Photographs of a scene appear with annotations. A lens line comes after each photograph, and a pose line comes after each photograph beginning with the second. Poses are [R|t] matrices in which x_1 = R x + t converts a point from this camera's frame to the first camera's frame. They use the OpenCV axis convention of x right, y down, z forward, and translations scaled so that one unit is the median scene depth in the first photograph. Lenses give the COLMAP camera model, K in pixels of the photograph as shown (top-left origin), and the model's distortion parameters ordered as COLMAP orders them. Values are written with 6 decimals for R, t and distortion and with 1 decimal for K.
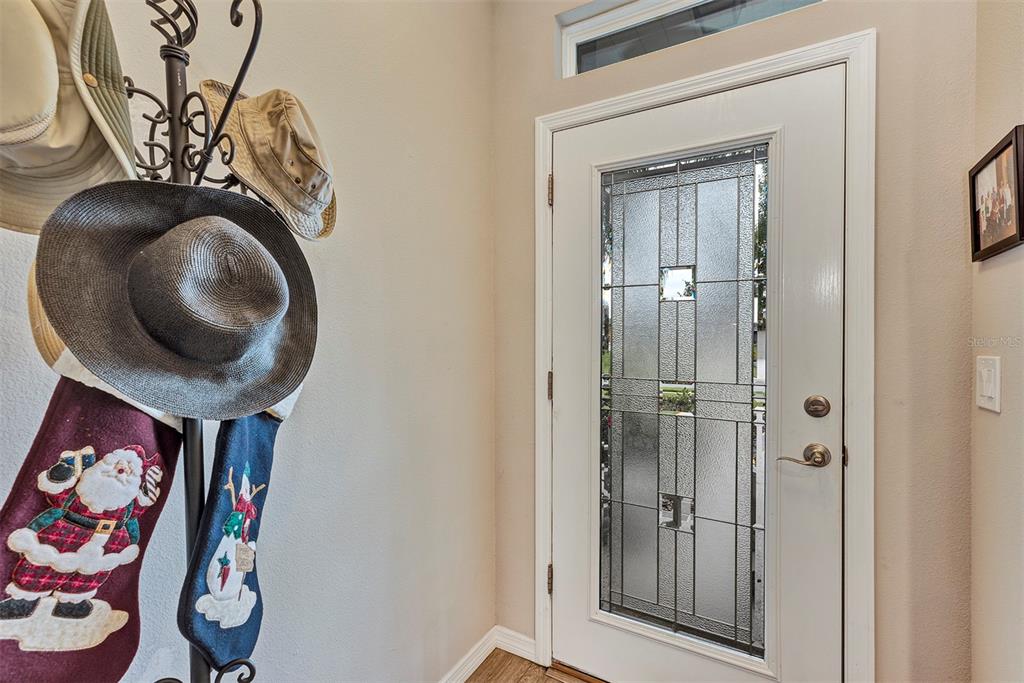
lens RADIAL K [[465.5, 0, 512.8], [0, 465.5, 346.7], [0, 0, 1]] dist [0.000579, -0.000012]
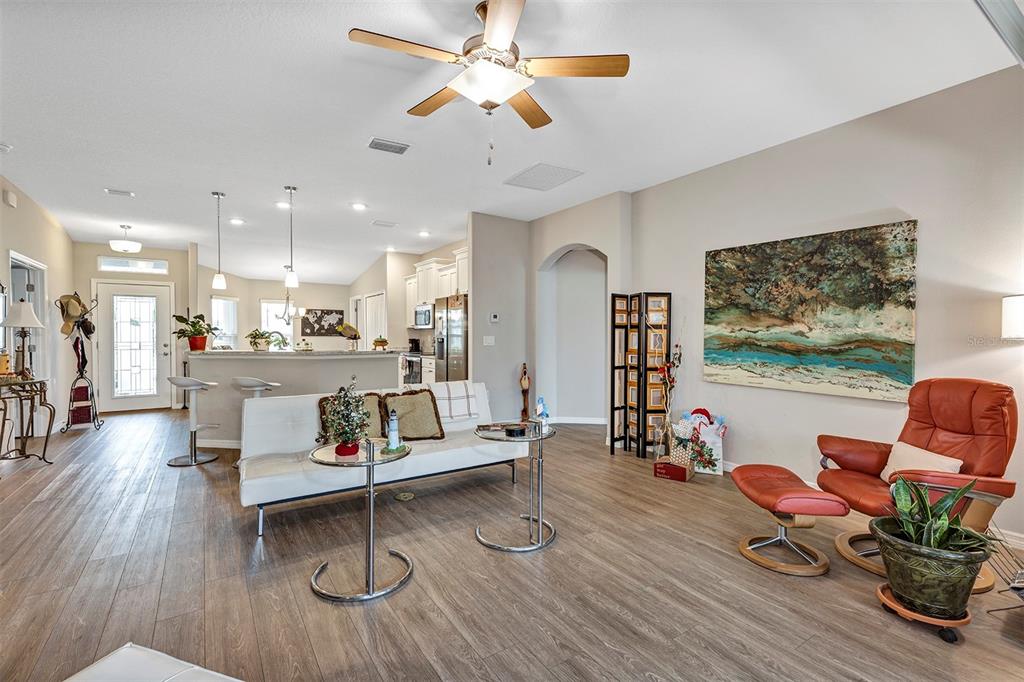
lens RADIAL K [[465.5, 0, 512.0], [0, 465.5, 340.5], [0, 0, 1]] dist [0.000579, -0.000012]
pose [[0.449439, -0.015380, 0.893179, -2.650634], [0.004231, 0.999877, 0.015088, -0.003438], [-0.893301, -0.003002, 0.449449, -5.587102]]
